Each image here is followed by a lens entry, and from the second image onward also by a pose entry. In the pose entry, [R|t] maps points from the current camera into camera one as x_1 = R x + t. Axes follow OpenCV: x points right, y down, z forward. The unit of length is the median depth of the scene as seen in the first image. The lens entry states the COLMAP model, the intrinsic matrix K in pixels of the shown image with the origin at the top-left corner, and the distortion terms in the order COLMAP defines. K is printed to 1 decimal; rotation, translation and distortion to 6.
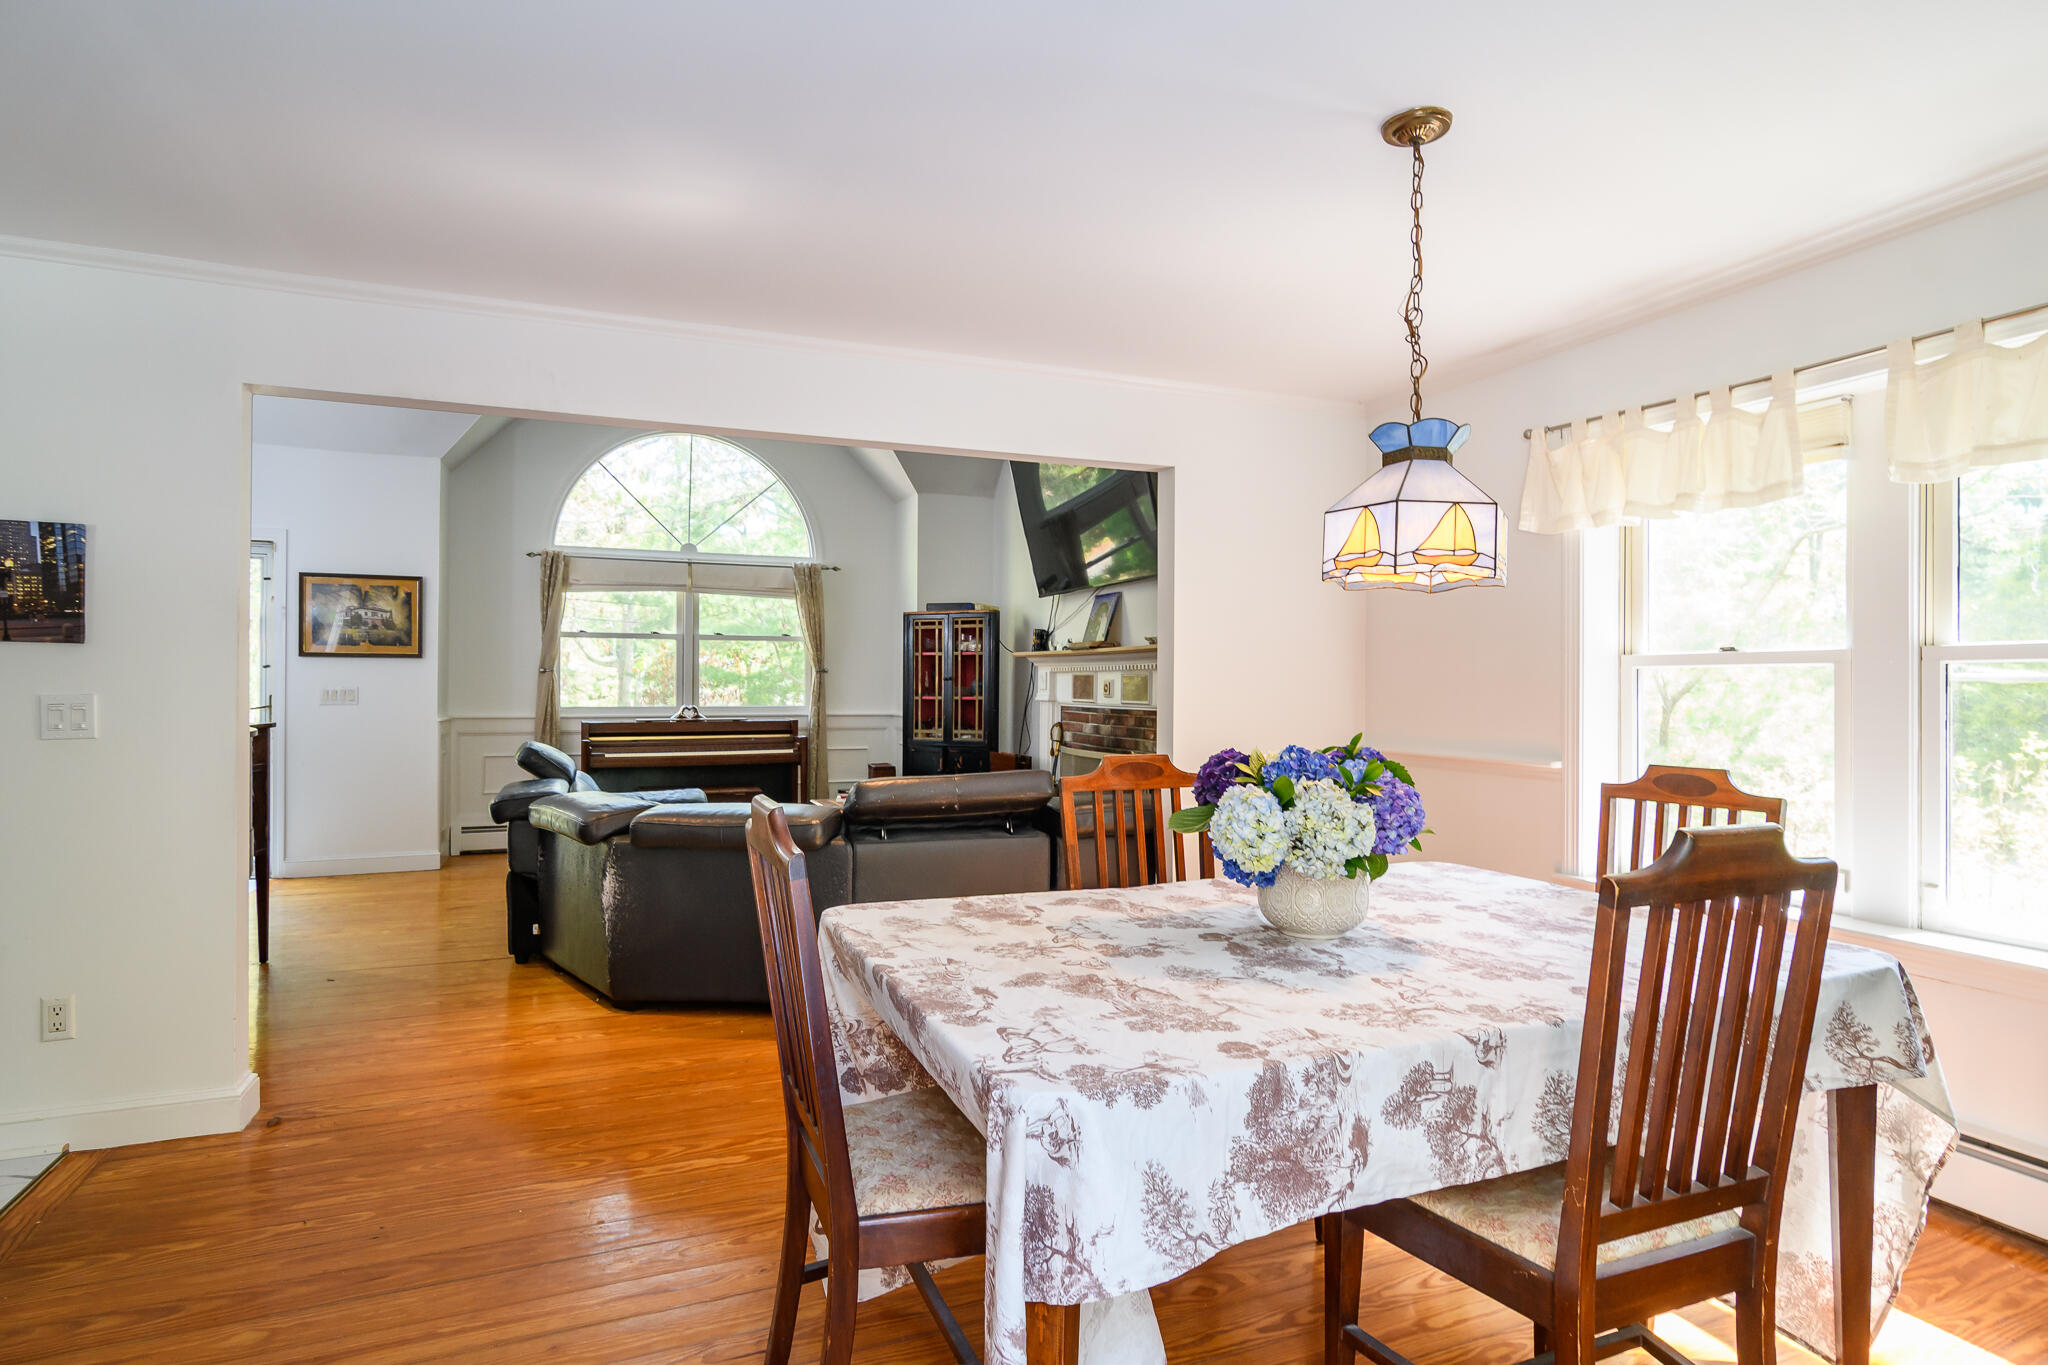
lens RADIAL K [[1082.4, 0, 1040.9], [0, 1082.4, 682.6], [0, 0, 1]] dist [-0.005275, -0.001054]
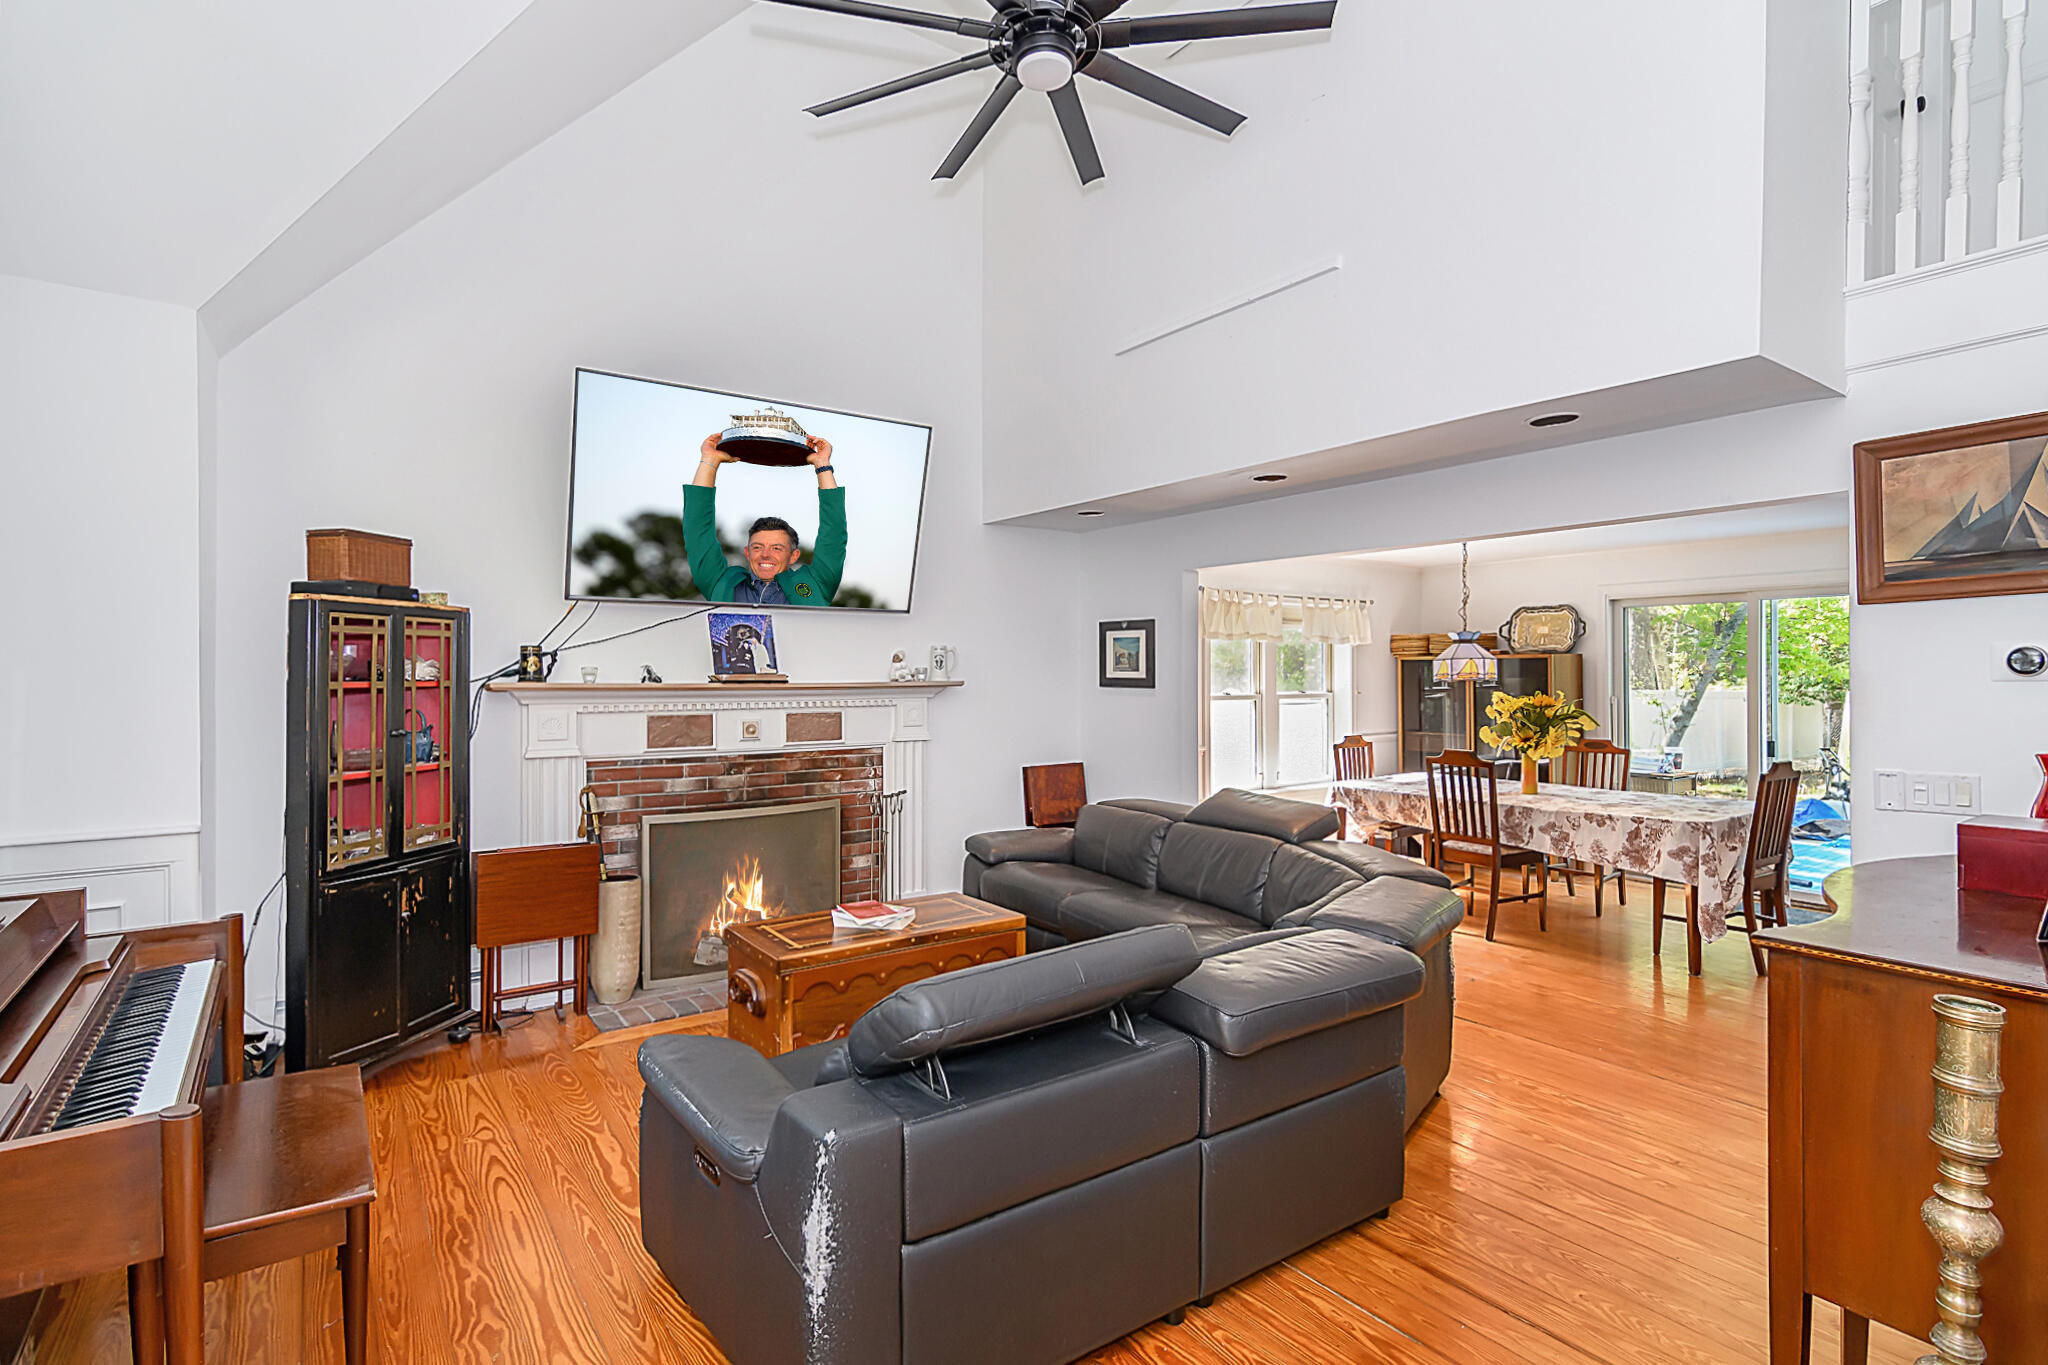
lens RADIAL K [[966.9, 0, 1046.1], [0, 966.9, 676.8], [0, 0, 1]] dist [0.001864, 0.000124]
pose [[-0.225832, -0.005562, 0.974150, -0.676317], [-0.001642, 0.999984, 0.005329, -0.037902], [-0.974165, -0.000396, -0.225837, 0.906308]]
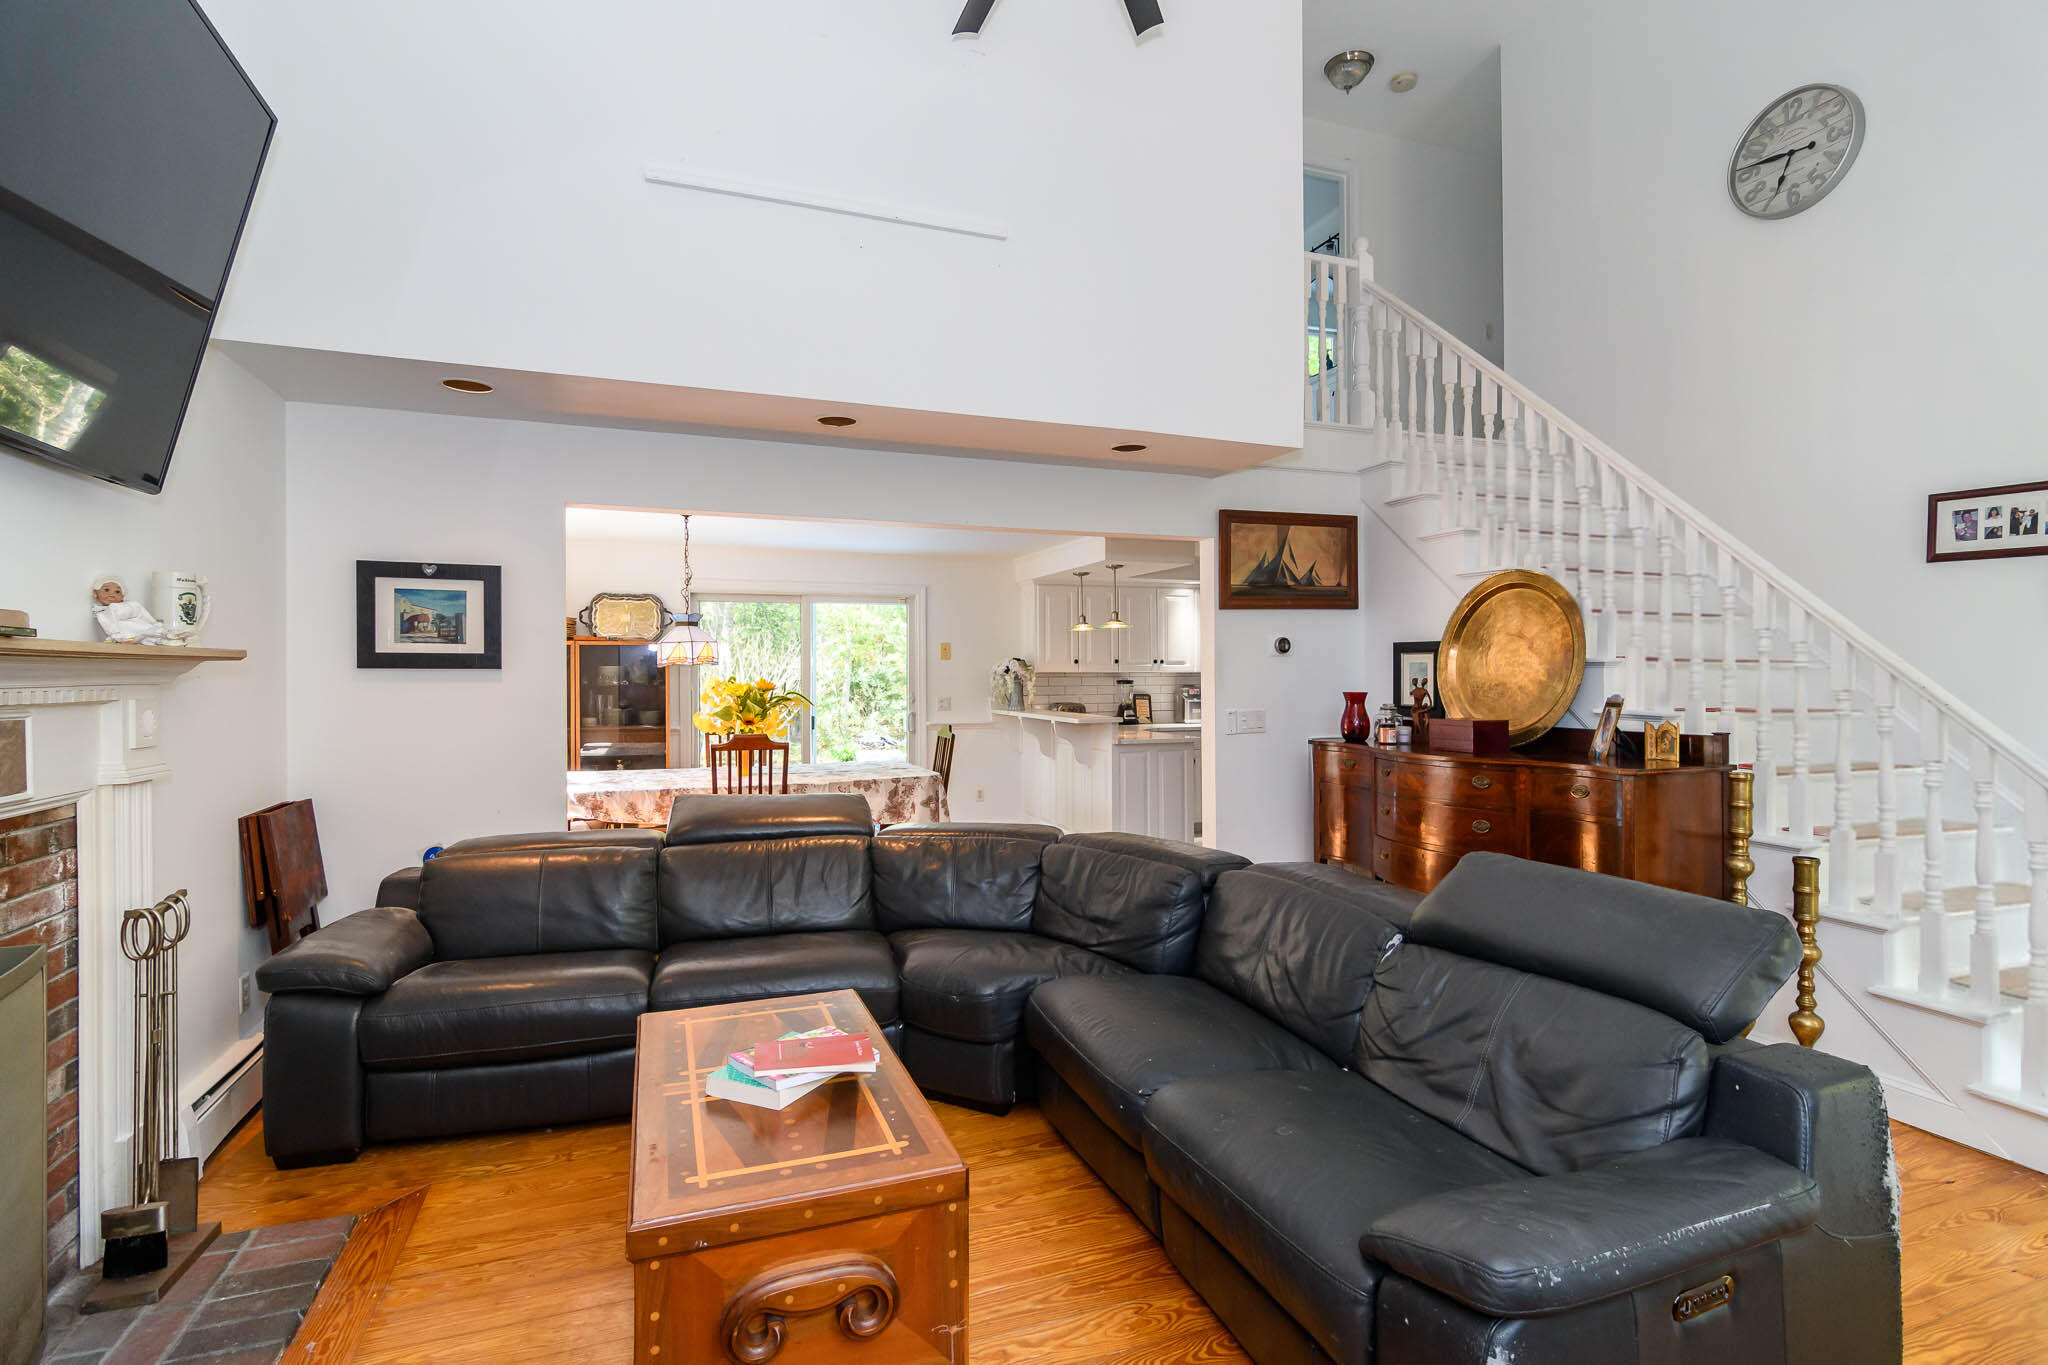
lens RADIAL K [[970.6, 0, 1015.7], [0, 970.6, 675.4], [0, 0, 1]] dist [0.001199, 0.000030]
pose [[-0.998686, 0.001557, 0.051230, -0.223134], [0.001447, 0.999997, -0.002181, -0.018817], [-0.051234, -0.002104, -0.998684, 1.167317]]
